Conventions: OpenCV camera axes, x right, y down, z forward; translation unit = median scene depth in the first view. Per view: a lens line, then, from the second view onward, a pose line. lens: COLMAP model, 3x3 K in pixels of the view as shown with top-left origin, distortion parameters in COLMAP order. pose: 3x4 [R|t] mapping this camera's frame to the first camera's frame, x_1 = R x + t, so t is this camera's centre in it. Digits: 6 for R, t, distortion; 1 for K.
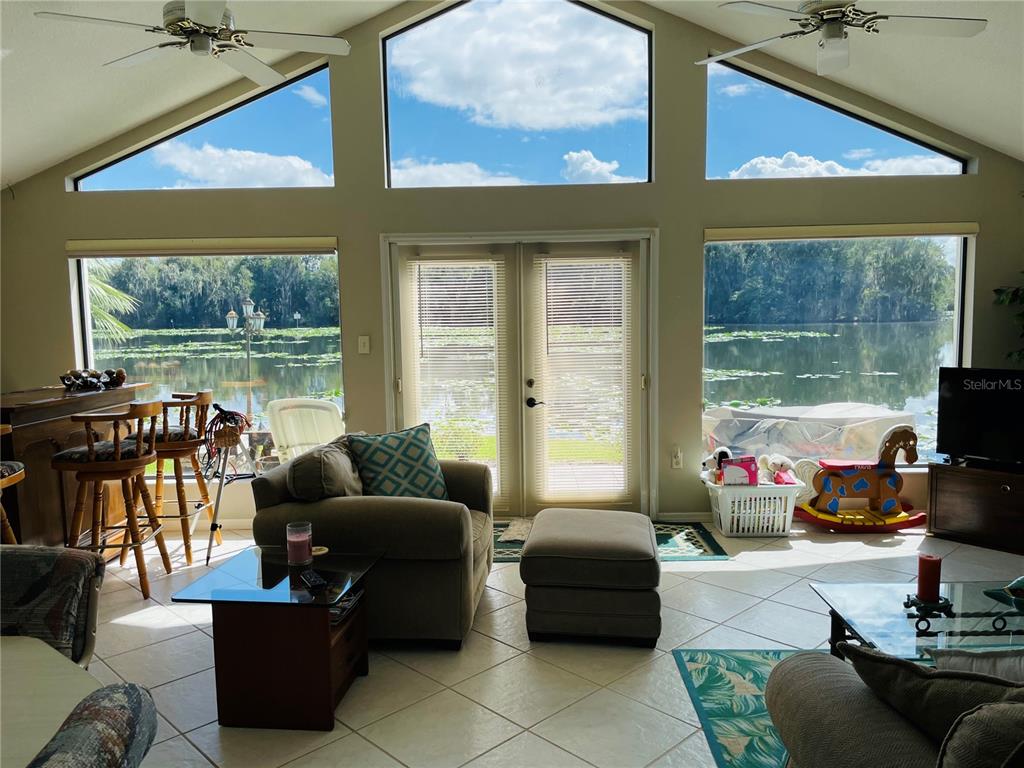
lens RADIAL K [[750.0, 0, 512.0], [0, 750.0, 384.0], [0, 0, 1]] dist [-0.008960, -0.001098]
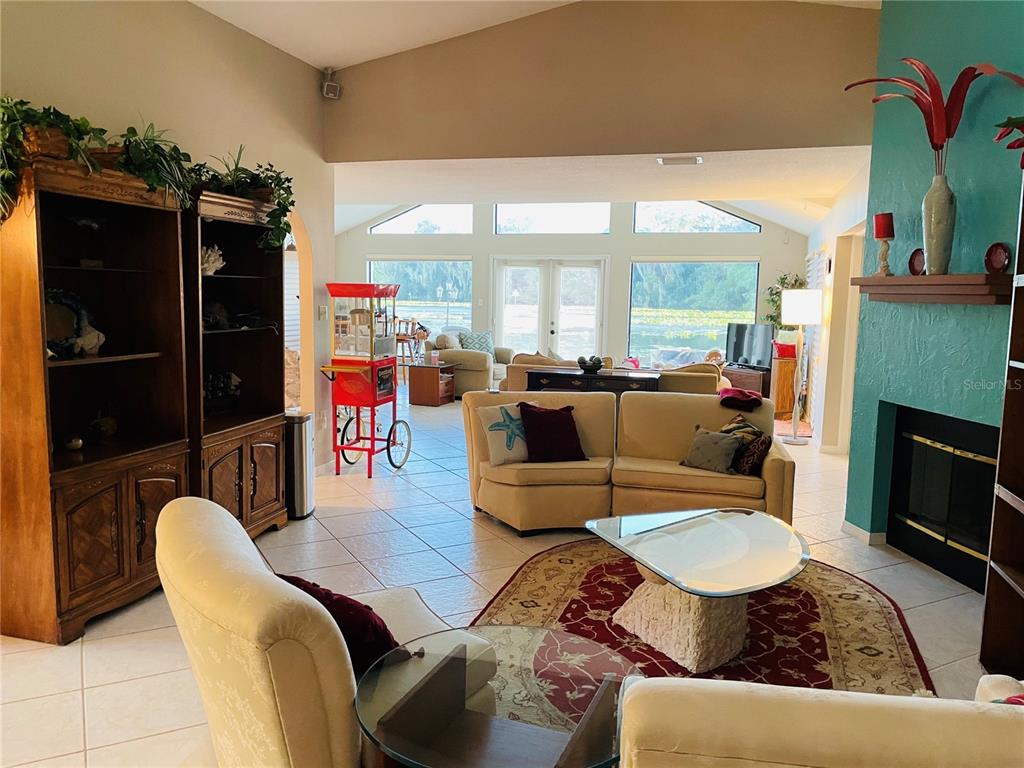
lens RADIAL K [[750.0, 0, 512.0], [0, 750.0, 384.0], [0, 0, 1]] dist [-0.008960, -0.001098]
pose [[0.956109, 0.071124, -0.284247, 0.563249], [-0.064750, 0.997396, 0.031771, 0.117236], [0.285767, -0.011972, 0.958224, -1.174369]]
